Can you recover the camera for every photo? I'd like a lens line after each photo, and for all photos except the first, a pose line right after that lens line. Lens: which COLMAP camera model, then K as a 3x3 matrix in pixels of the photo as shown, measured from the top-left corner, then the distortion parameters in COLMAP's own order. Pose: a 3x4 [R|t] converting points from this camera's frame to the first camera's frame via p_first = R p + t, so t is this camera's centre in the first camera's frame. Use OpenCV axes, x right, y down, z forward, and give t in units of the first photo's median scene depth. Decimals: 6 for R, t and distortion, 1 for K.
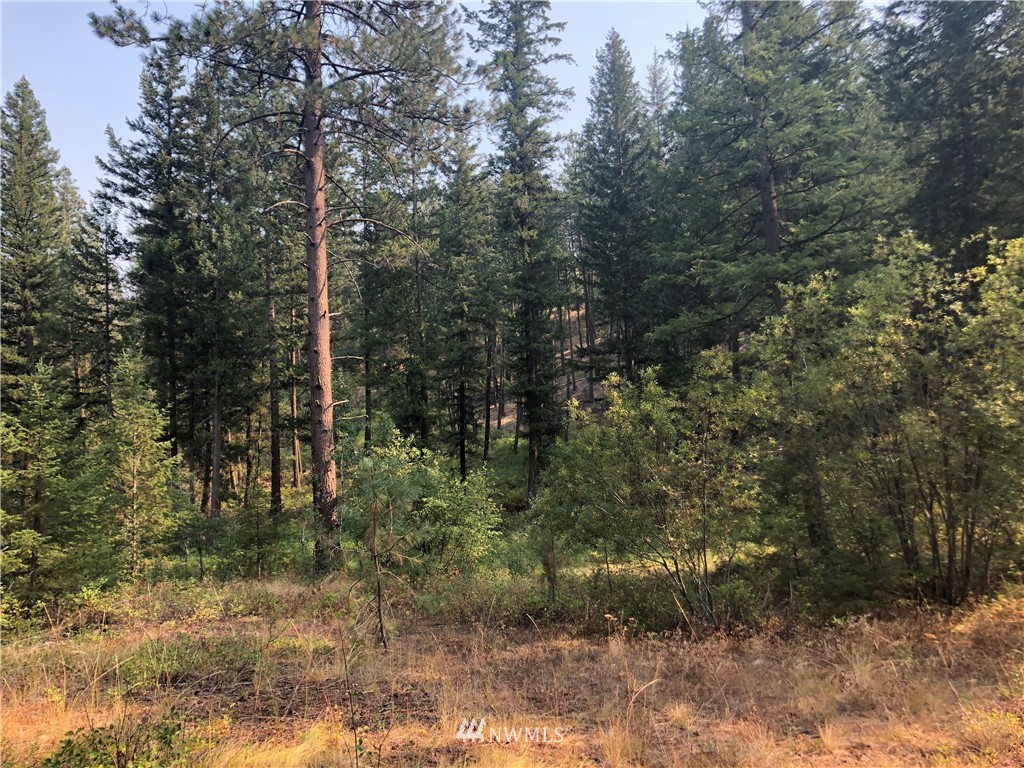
lens RADIAL K [[843.7, 0, 508.2], [0, 843.7, 386.6], [0, 0, 1]] dist [0.068871, -0.061452]
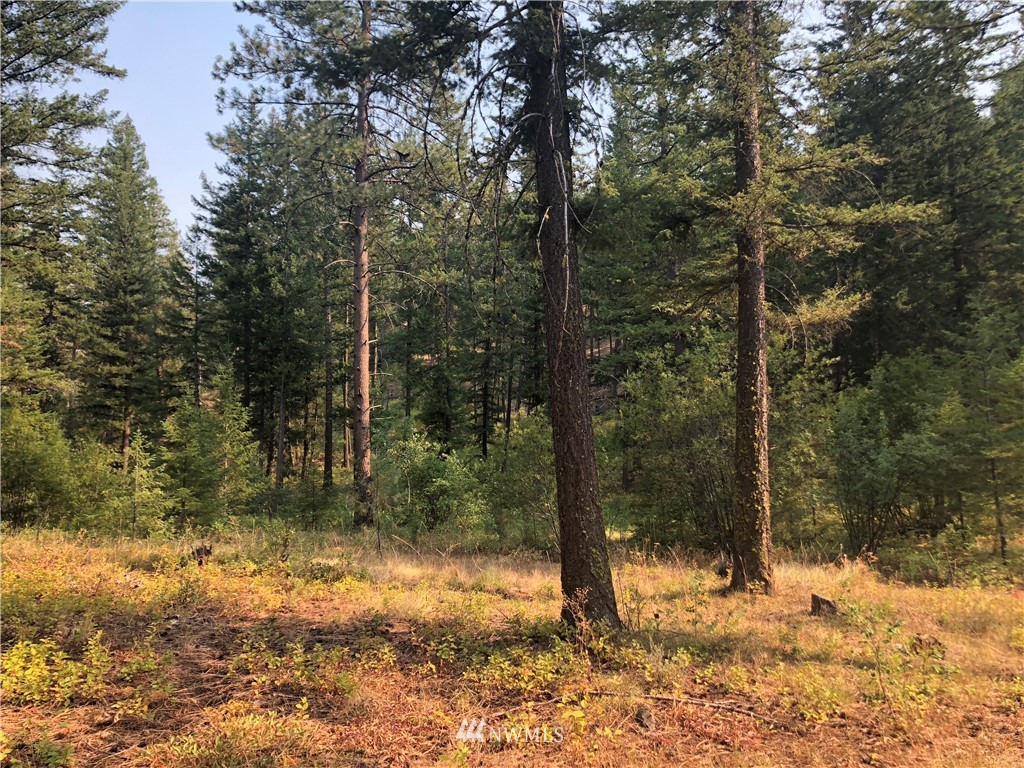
lens RADIAL K [[843.7, 0, 514.1], [0, 843.7, 384.0], [0, 0, 1]] dist [0.068871, -0.061452]
pose [[0.998143, 0.027271, -0.054476, 0.108214], [-0.026500, 0.999539, 0.014832, -0.048834], [0.054856, -0.013361, 0.998405, -0.382455]]
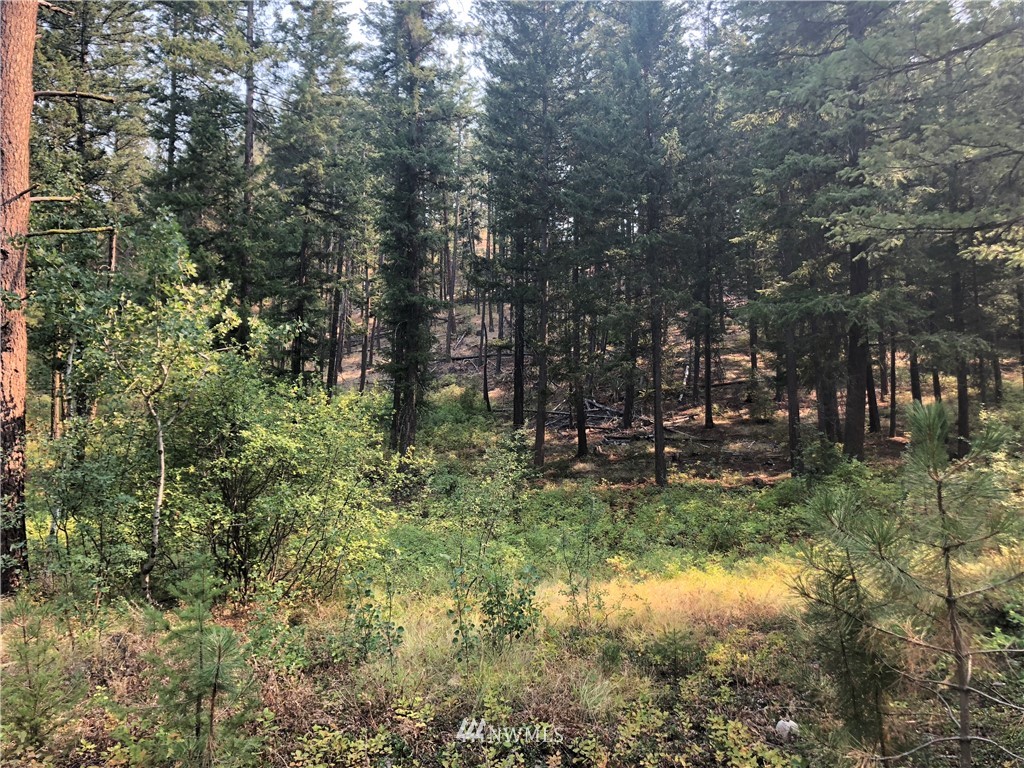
lens RADIAL K [[843.7, 0, 500.0], [0, 843.7, 366.5], [0, 0, 1]] dist [0.068871, -0.061452]
pose [[0.977766, 0.064120, 0.199655, -0.062477], [-0.063319, 0.997939, -0.010400, 0.099638], [-0.199910, -0.002473, 0.979811, 0.564149]]
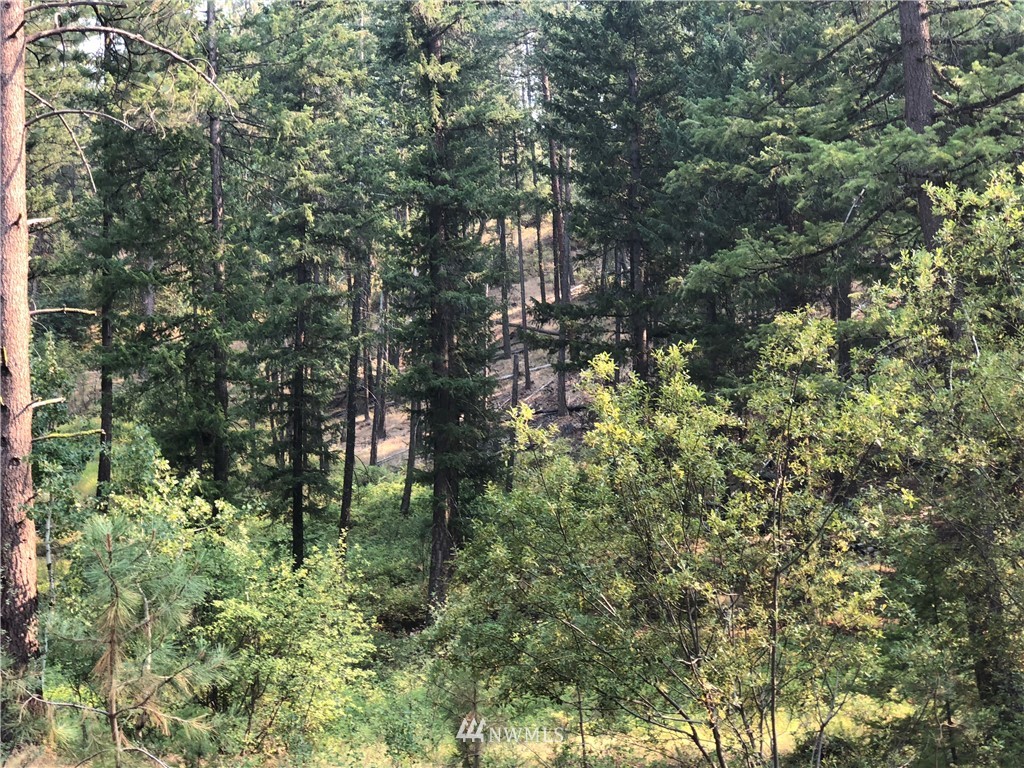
lens RADIAL K [[1716.8, 0, 485.3], [0, 1716.8, 399.4], [0, 0, 1]] dist [0.065279, 0.000000]
pose [[0.998320, 0.022366, 0.053445, 0.000399], [-0.022988, 0.999675, 0.011049, 0.000201], [-0.053181, -0.012259, 0.998510, -0.007276]]
